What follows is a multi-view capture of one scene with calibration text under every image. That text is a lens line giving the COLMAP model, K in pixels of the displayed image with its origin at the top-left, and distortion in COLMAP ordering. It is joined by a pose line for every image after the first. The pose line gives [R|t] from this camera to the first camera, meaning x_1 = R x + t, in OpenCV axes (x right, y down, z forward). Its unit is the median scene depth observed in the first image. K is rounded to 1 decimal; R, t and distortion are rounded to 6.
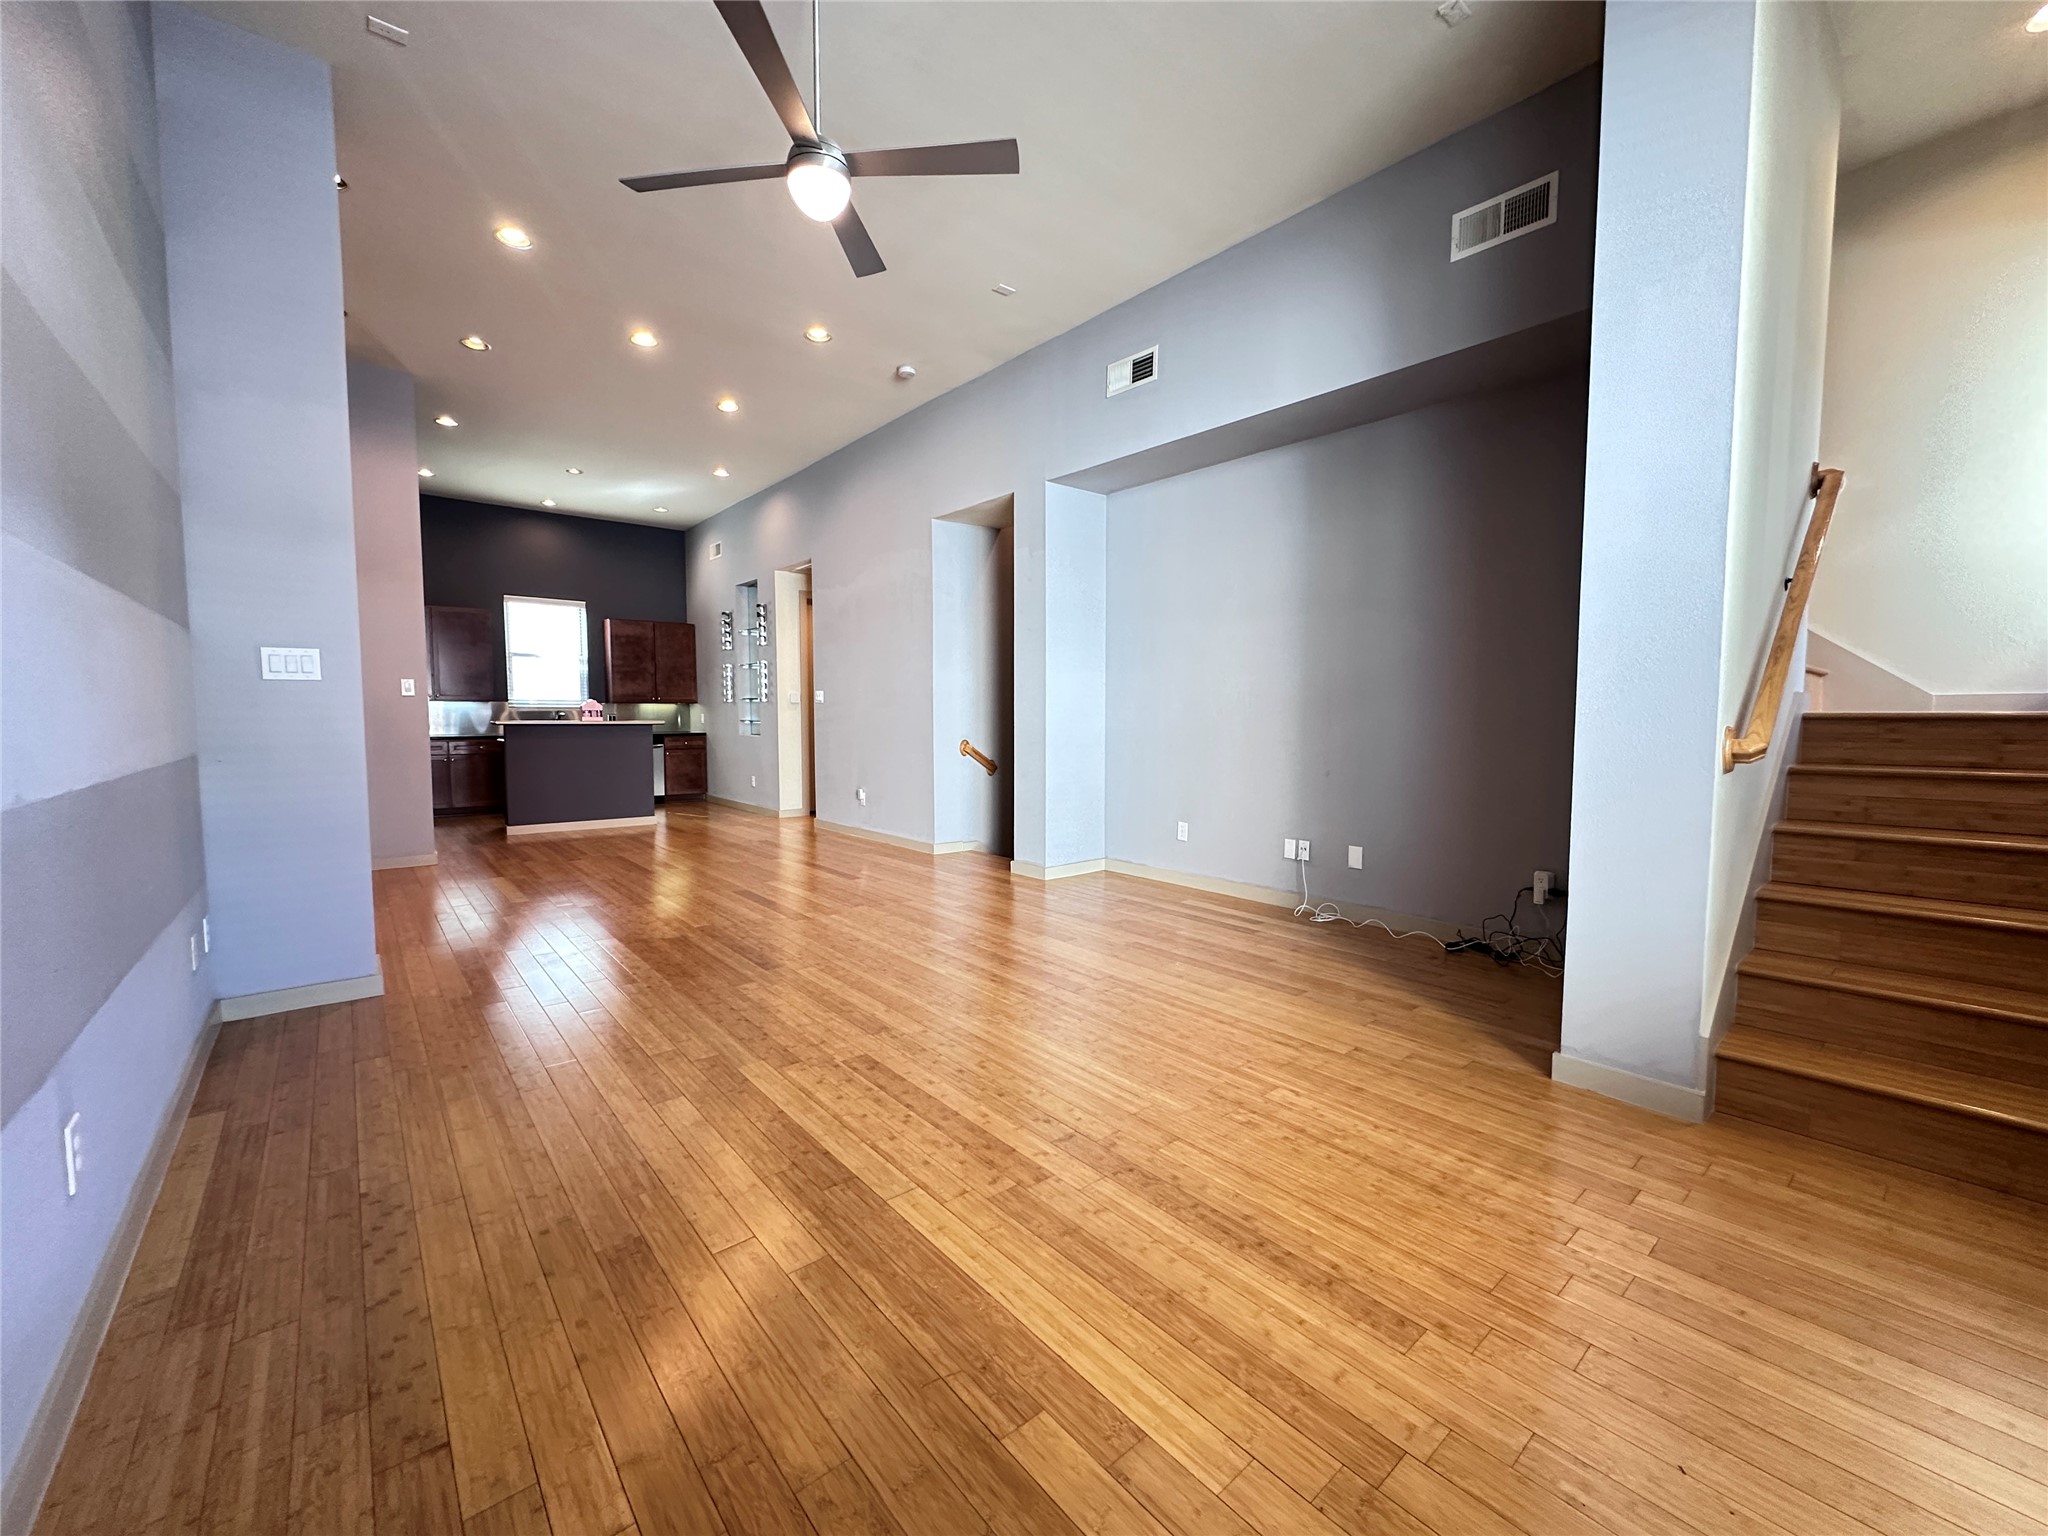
lens RADIAL K [[813.9, 0, 1018.1], [0, 813.9, 766.2], [0, 0, 1]] dist [-0.002279, 0.000315]
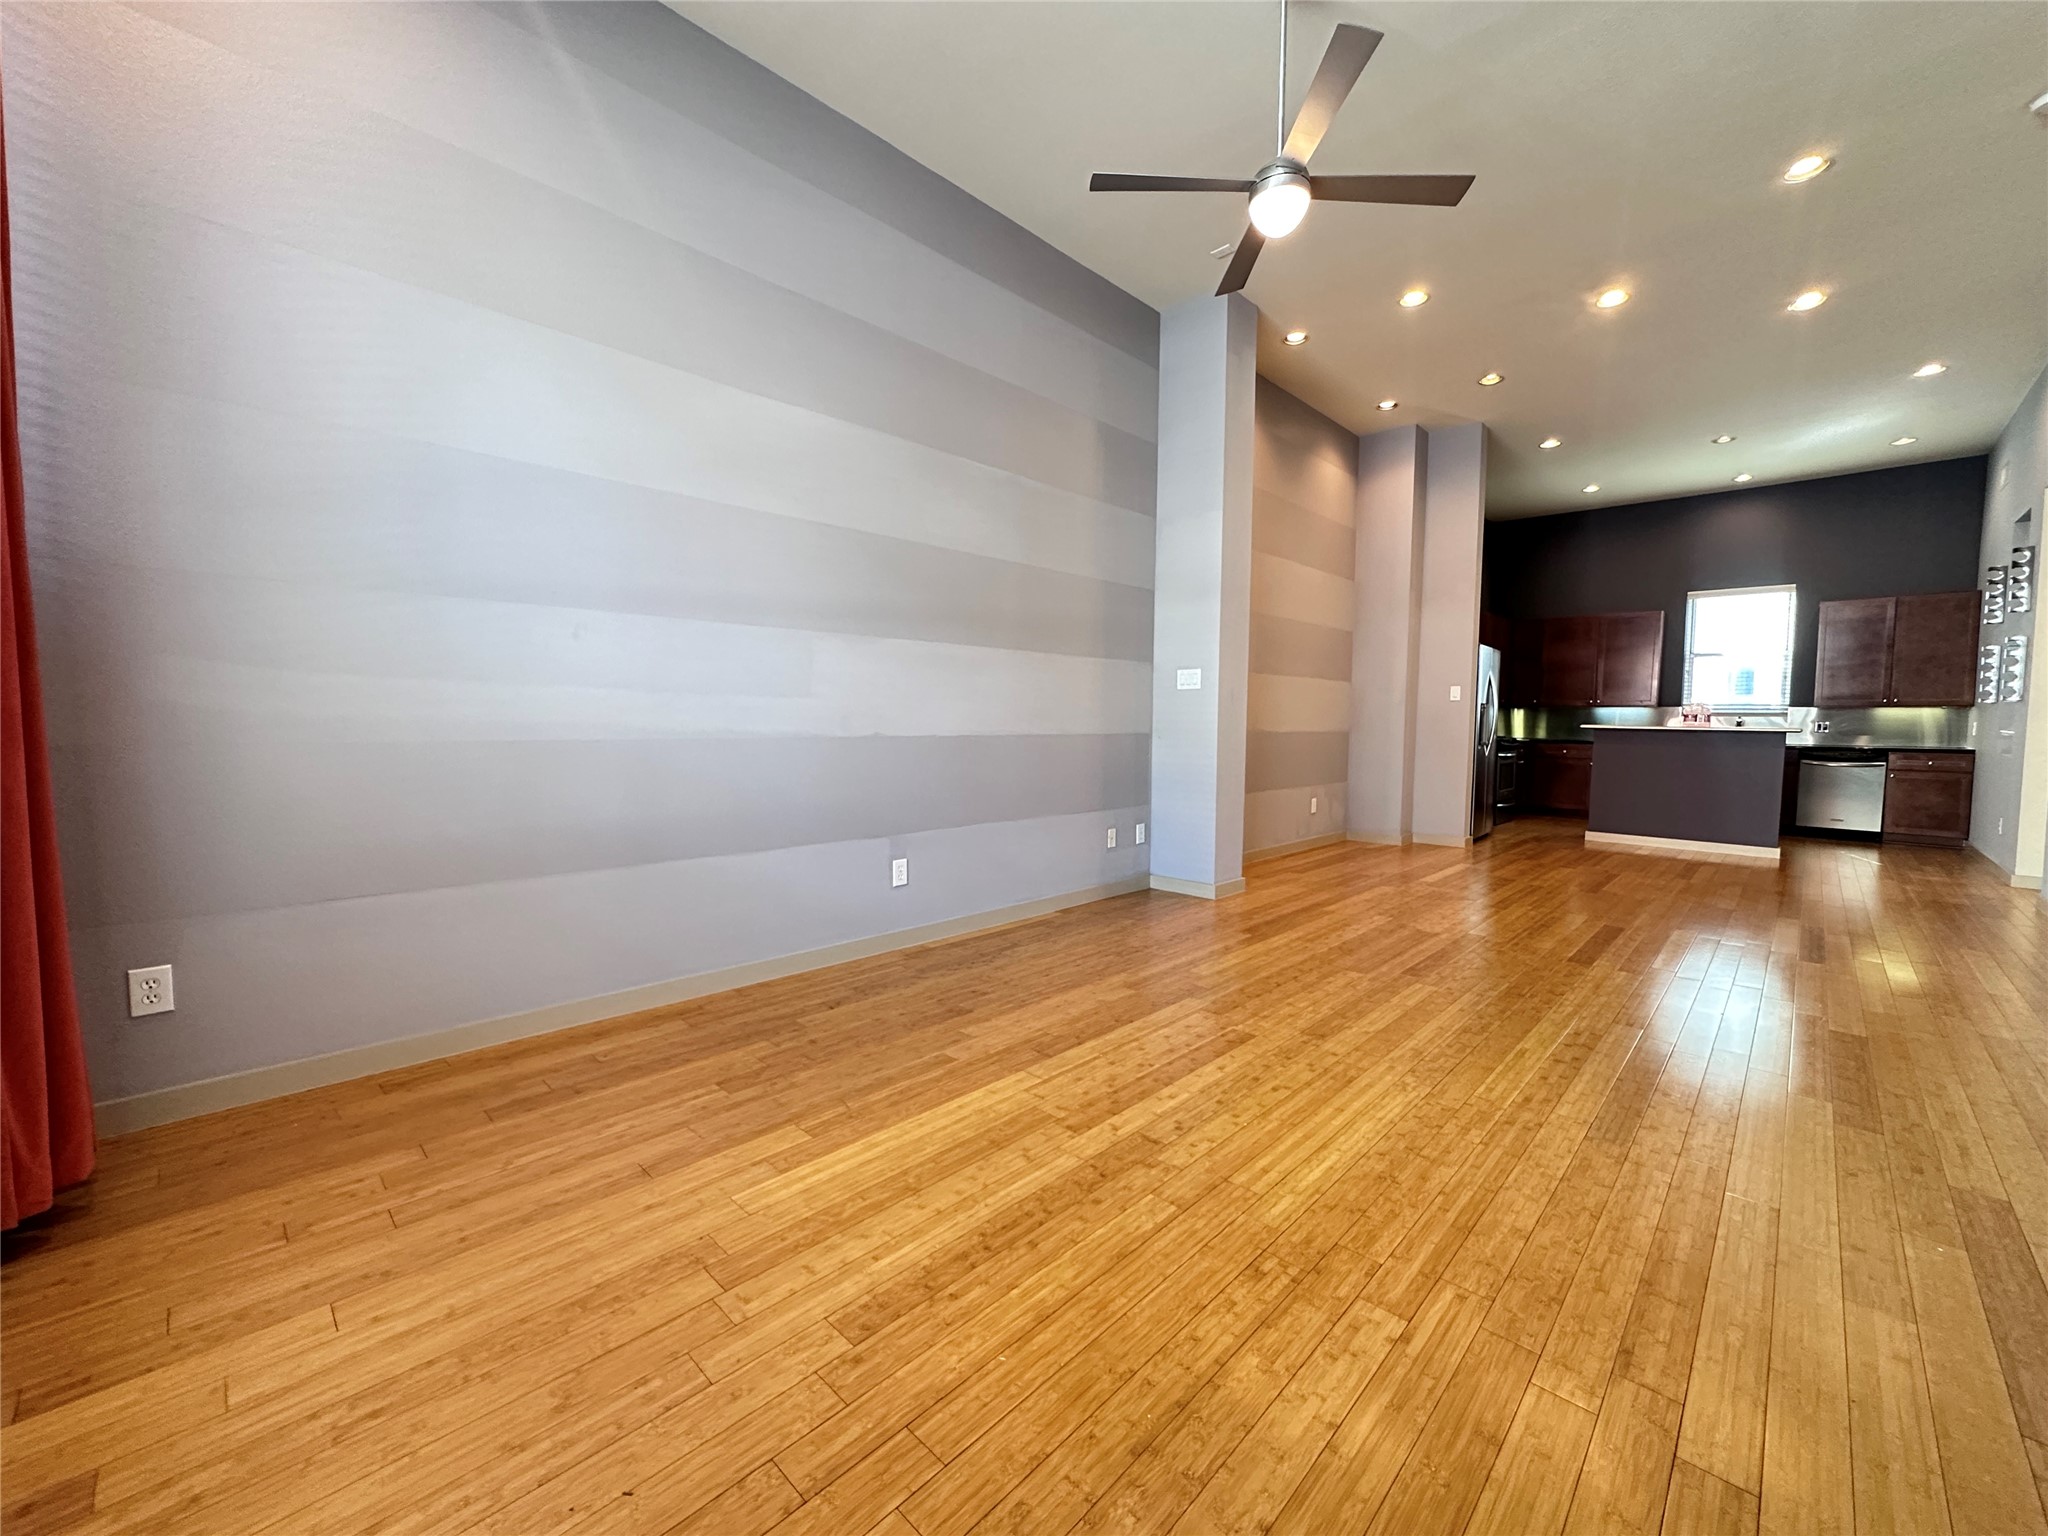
lens RADIAL K [[813.9, 0, 1032.0], [0, 813.9, 769.7], [0, 0, 1]] dist [-0.002279, 0.000315]
pose [[0.114761, 0.063882, -0.991337, 0.818324], [-0.074920, 0.995645, 0.055486, -0.015748], [0.990564, 0.067904, 0.119047, 0.610185]]
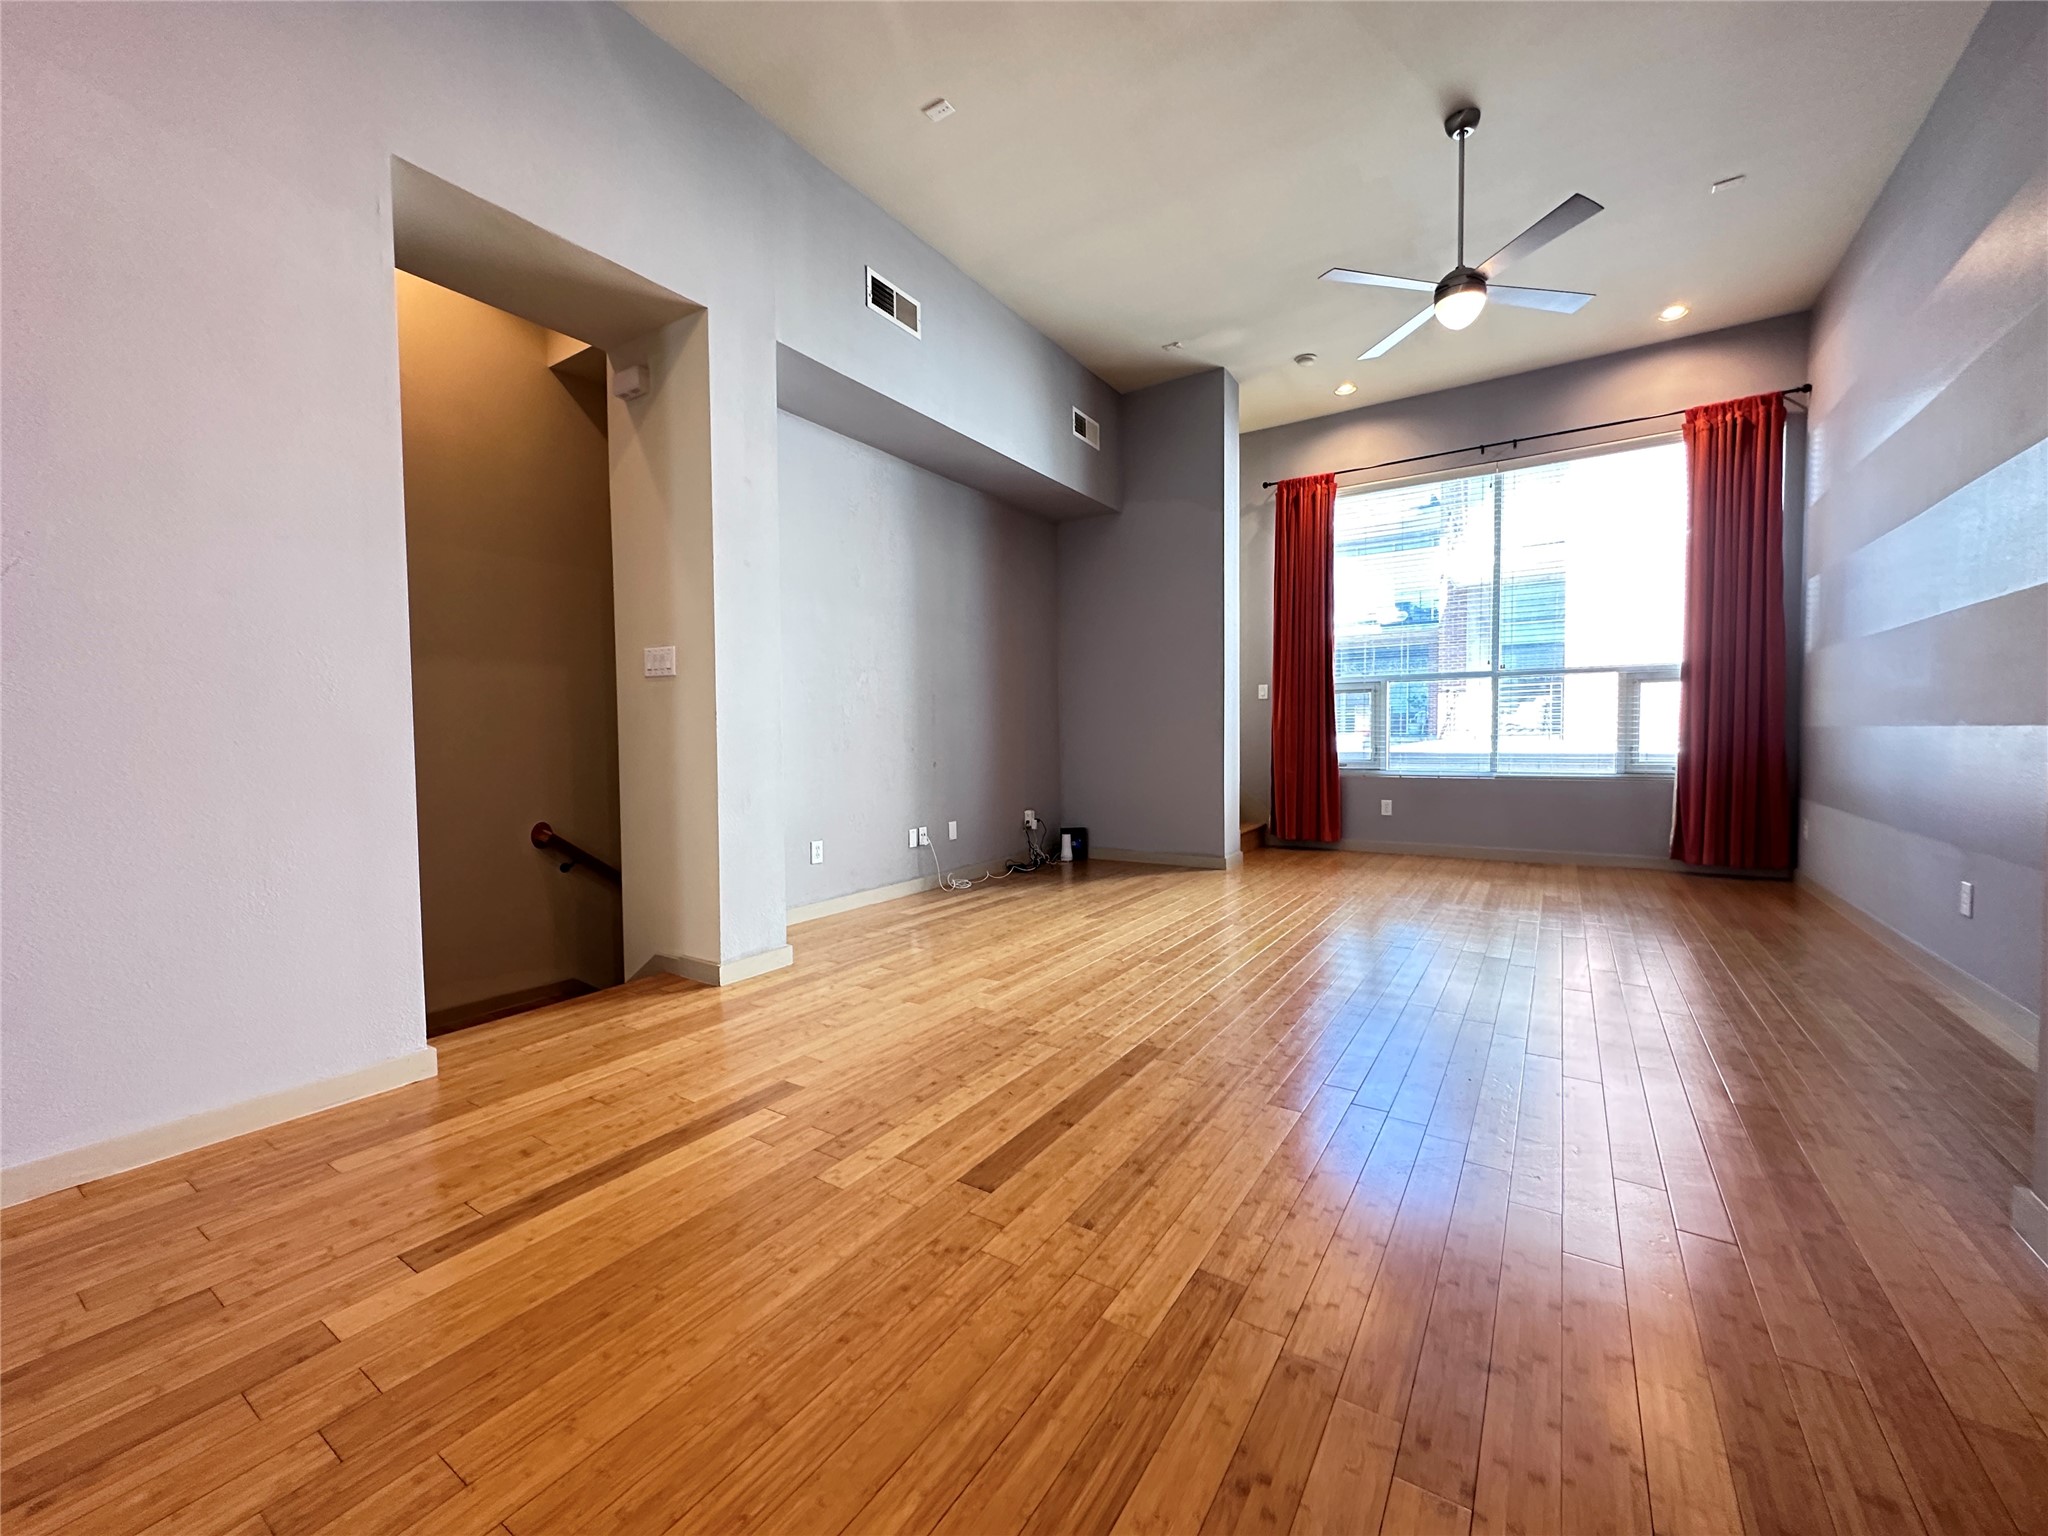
lens RADIAL K [[813.9, 0, 1024.3], [0, 813.9, 768.4], [0, 0, 1]] dist [-0.002279, 0.000315]
pose [[-0.291020, -0.038565, 0.955939, -1.357810], [0.071846, 0.995485, 0.062033, -0.085202], [-0.954015, 0.086734, -0.286935, 2.157294]]
